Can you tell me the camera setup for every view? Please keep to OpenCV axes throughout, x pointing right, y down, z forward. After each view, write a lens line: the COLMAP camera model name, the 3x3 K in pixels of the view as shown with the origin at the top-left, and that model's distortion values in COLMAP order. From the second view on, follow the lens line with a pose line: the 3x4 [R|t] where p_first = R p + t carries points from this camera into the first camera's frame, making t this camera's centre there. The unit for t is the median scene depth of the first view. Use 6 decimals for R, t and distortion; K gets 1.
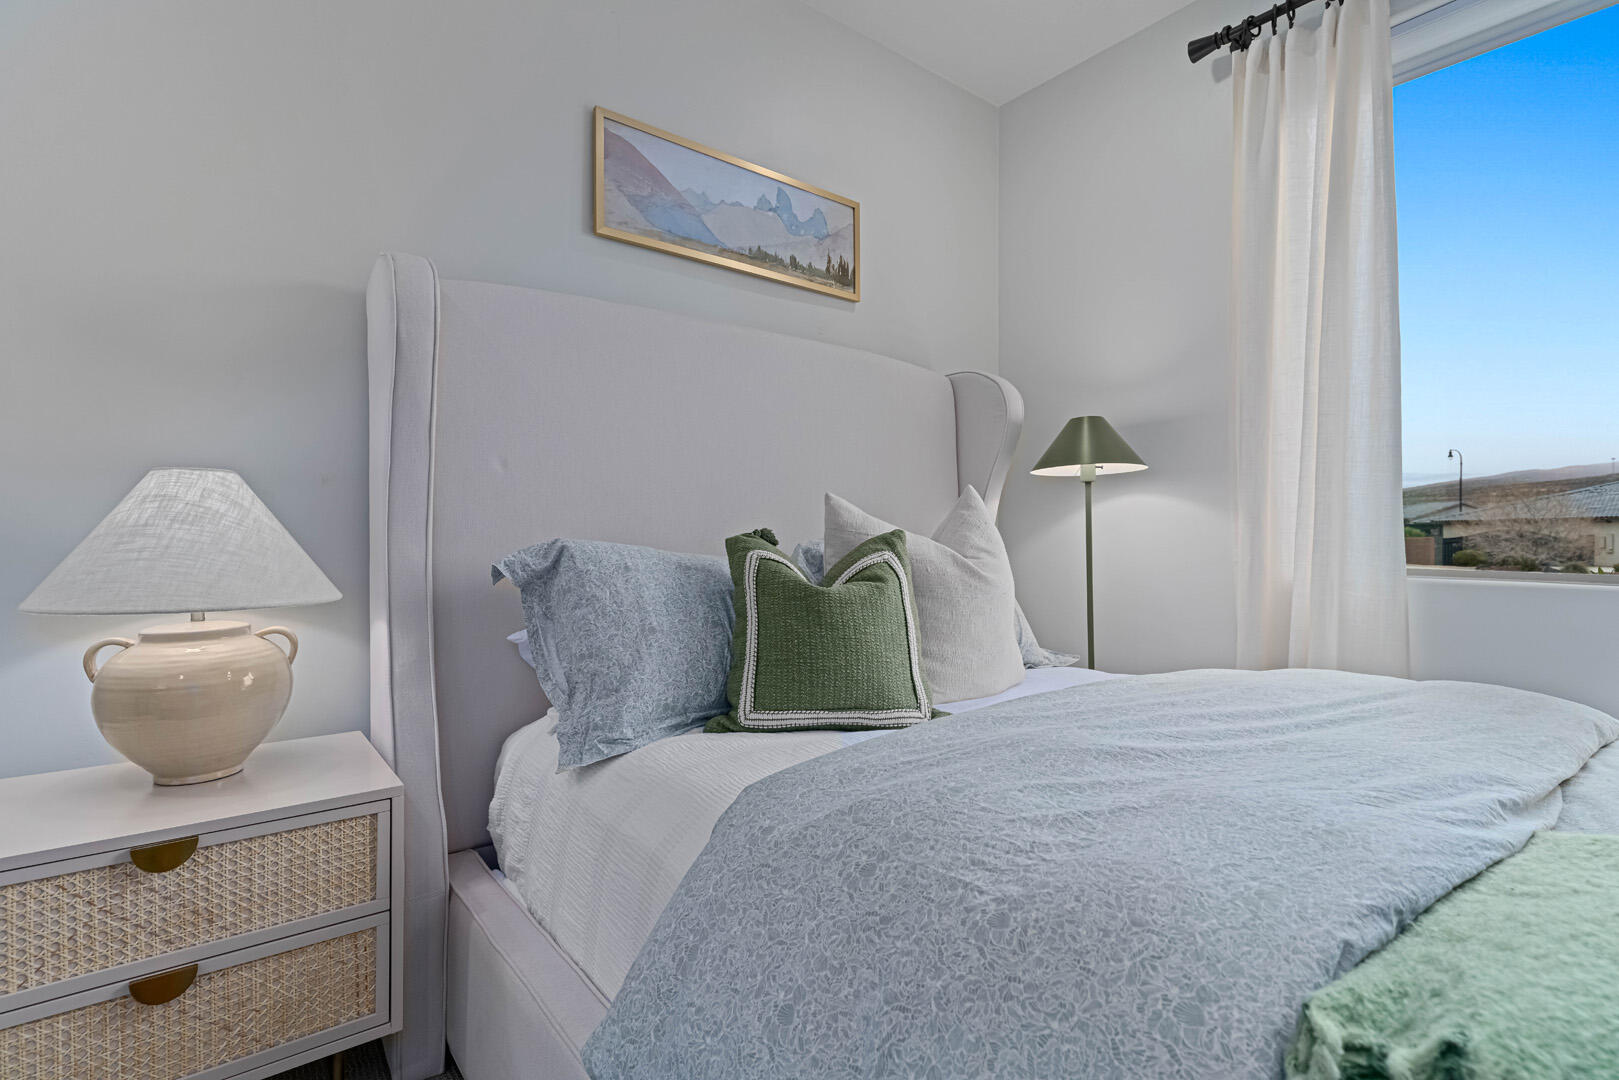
lens RADIAL K [[767.1, 0, 800.5], [0, 767.1, 532.8], [0, 0, 1]] dist [0.002480, 0.000602]
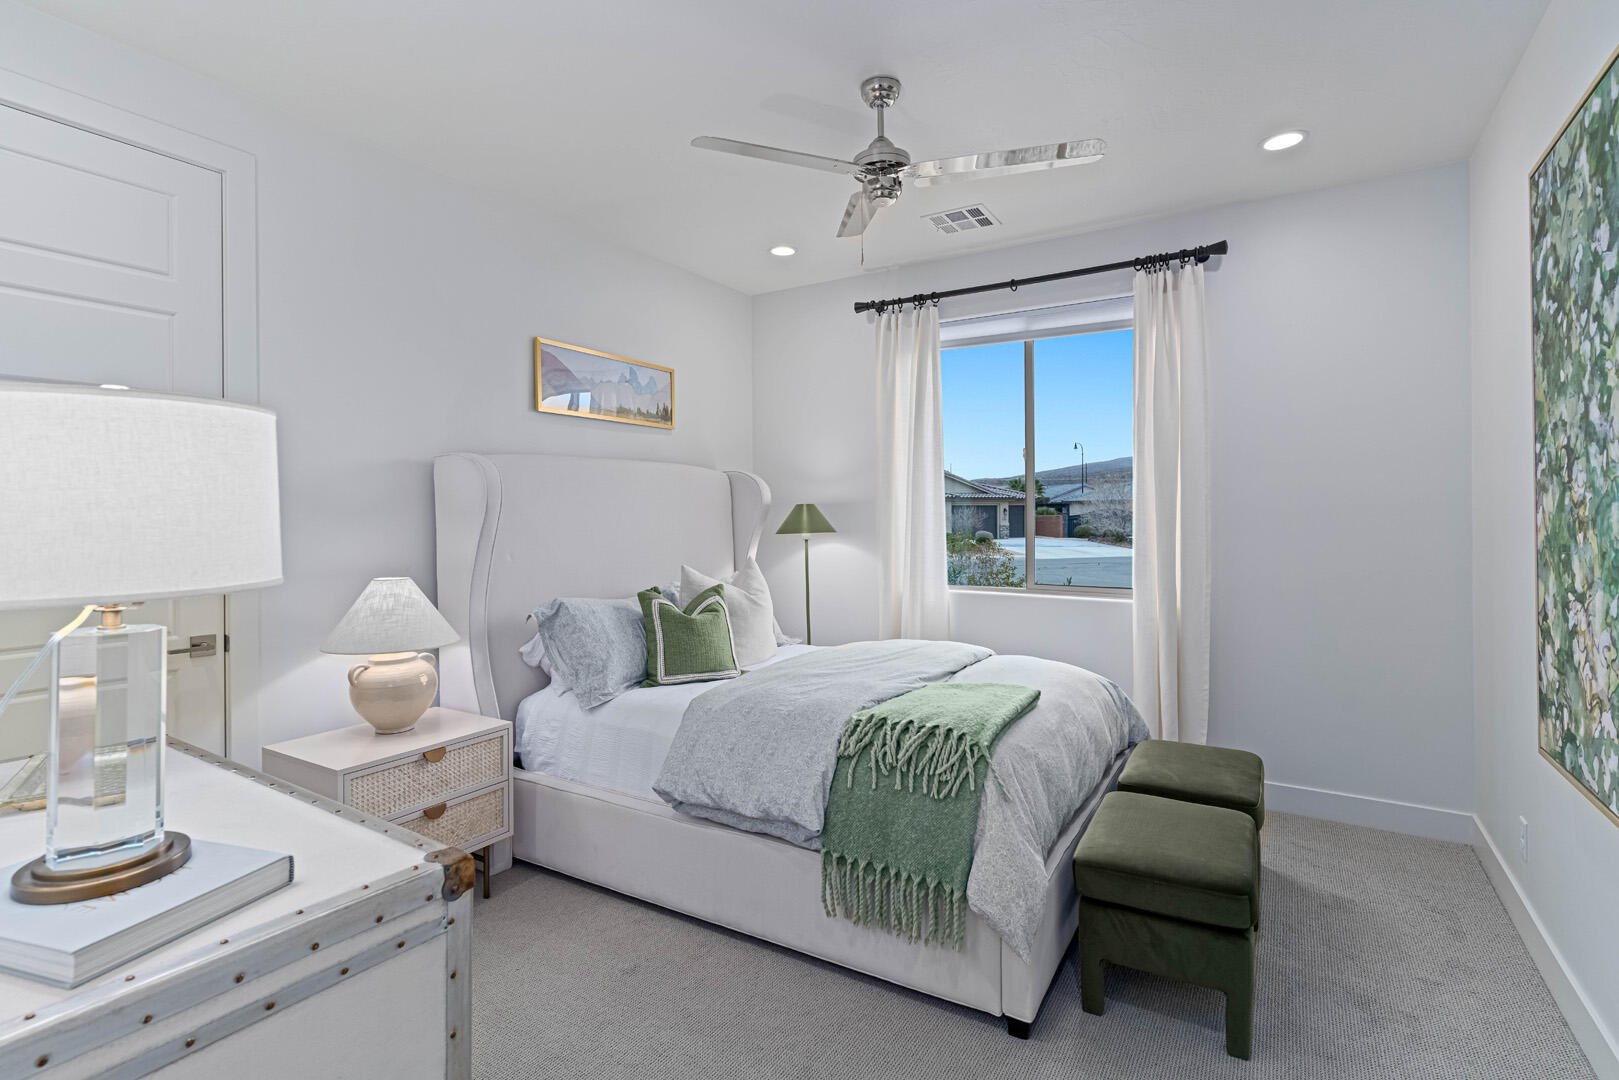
lens RADIAL K [[769.3, 0, 795.5], [0, 769.3, 511.0], [0, 0, 1]] dist [-0.014202, 0.000148]
pose [[0.940131, -0.009733, 0.340674, -0.364950], [0.010231, 0.999948, 0.000336, -0.189158], [-0.340660, 0.003169, 0.940181, -0.953600]]
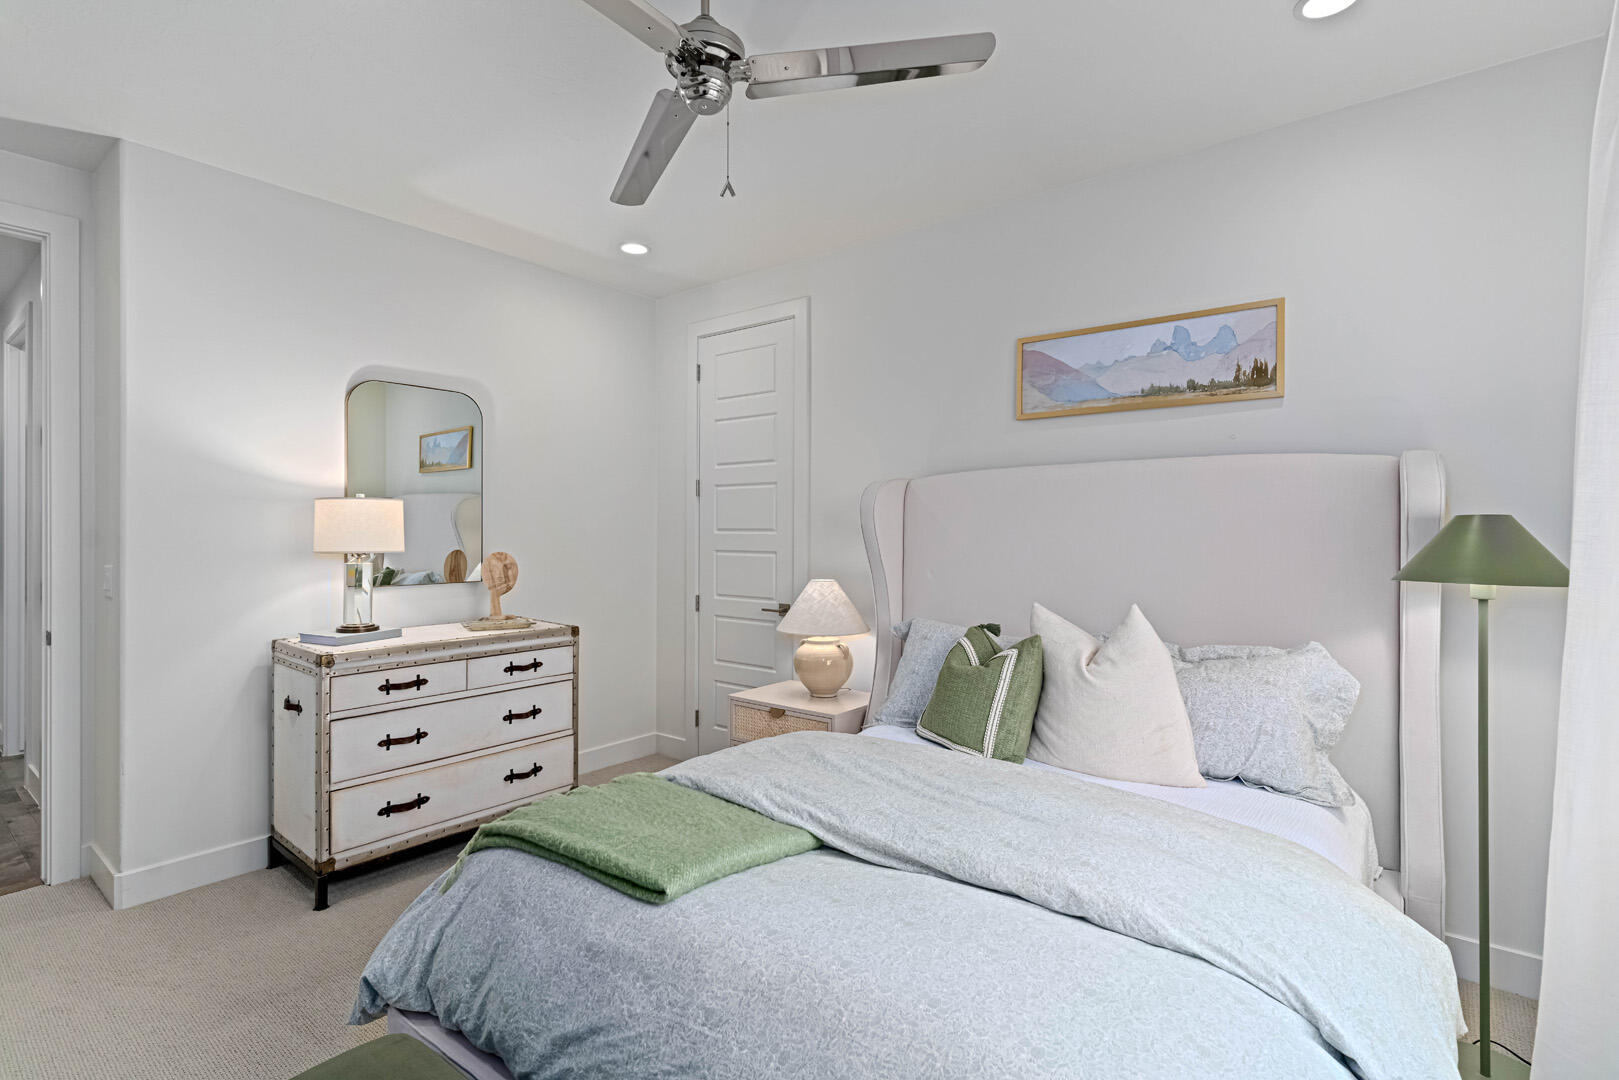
lens RADIAL K [[767.1, 0, 800.5], [0, 767.1, 532.8], [0, 0, 1]] dist [0.002480, 0.000602]
pose [[0.233706, -0.000277, -0.972307, 1.360044], [0.001398, 0.999999, 0.000051, -0.188750], [0.972306, -0.001371, 0.233706, 0.236667]]
